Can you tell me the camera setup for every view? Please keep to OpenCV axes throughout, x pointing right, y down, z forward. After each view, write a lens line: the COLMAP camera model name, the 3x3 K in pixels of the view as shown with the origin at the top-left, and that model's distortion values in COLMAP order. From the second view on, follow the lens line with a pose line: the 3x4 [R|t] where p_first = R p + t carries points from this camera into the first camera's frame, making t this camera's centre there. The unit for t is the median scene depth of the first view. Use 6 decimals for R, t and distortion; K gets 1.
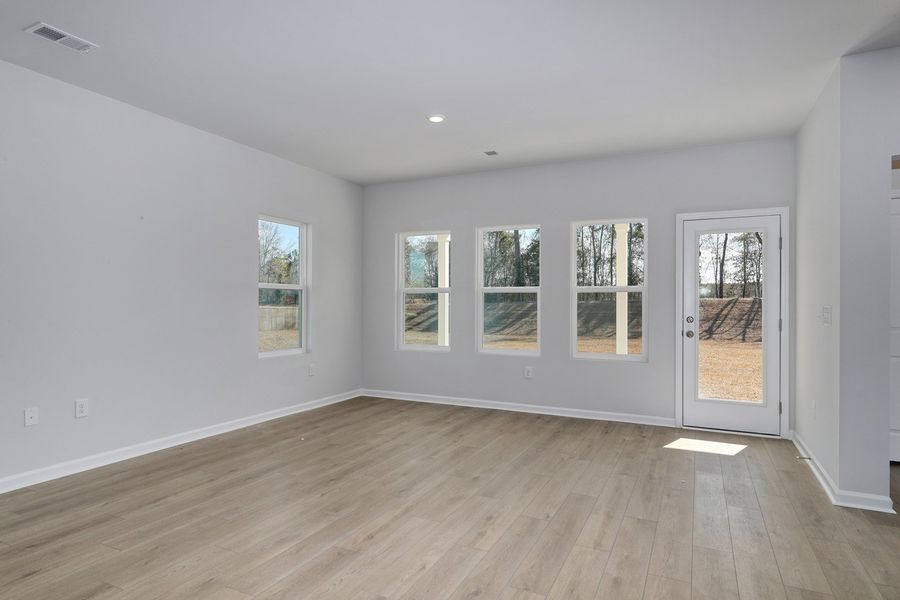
lens RADIAL K [[516.8, 0, 443.6], [0, 516.8, 303.5], [0, 0, 1]] dist [0.005402, 0.000633]
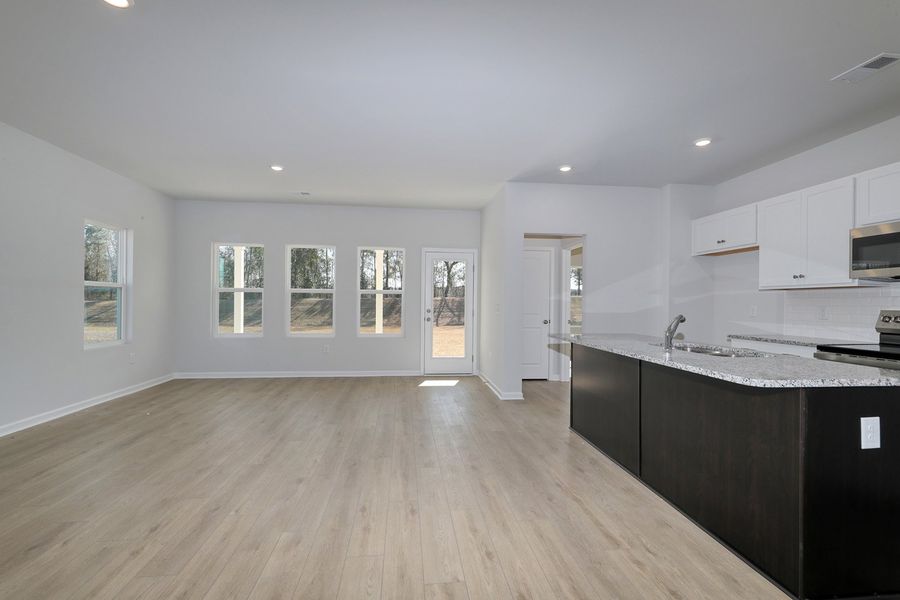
lens RADIAL K [[408.9, 0, 451.4], [0, 408.9, 305.3], [0, 0, 1]] dist [0.005217, -0.000352]
pose [[0.839306, -0.001789, 0.543656, -0.182459], [-0.004144, 0.999944, 0.009688, 0.000216], [-0.543643, -0.010384, 0.839252, -0.152043]]
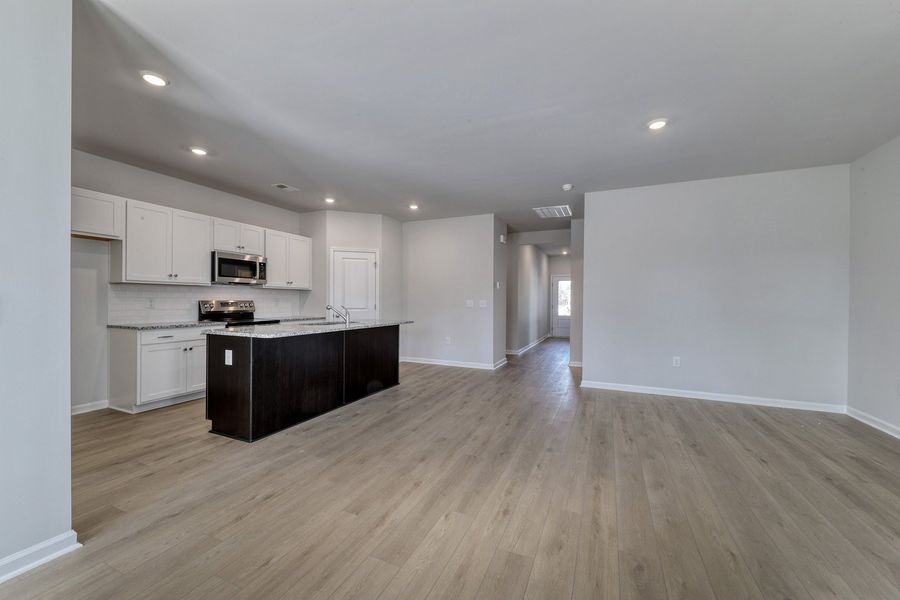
lens RADIAL K [[348.8, 0, 449.4], [0, 348.8, 301.6], [0, 0, 1]] dist [0.002654, 0.000030]
pose [[-0.999107, -0.013401, -0.040077, 0.134987], [-0.013564, 0.999901, 0.003803, 0.002313], [0.040022, 0.004343, -0.999189, 0.978740]]
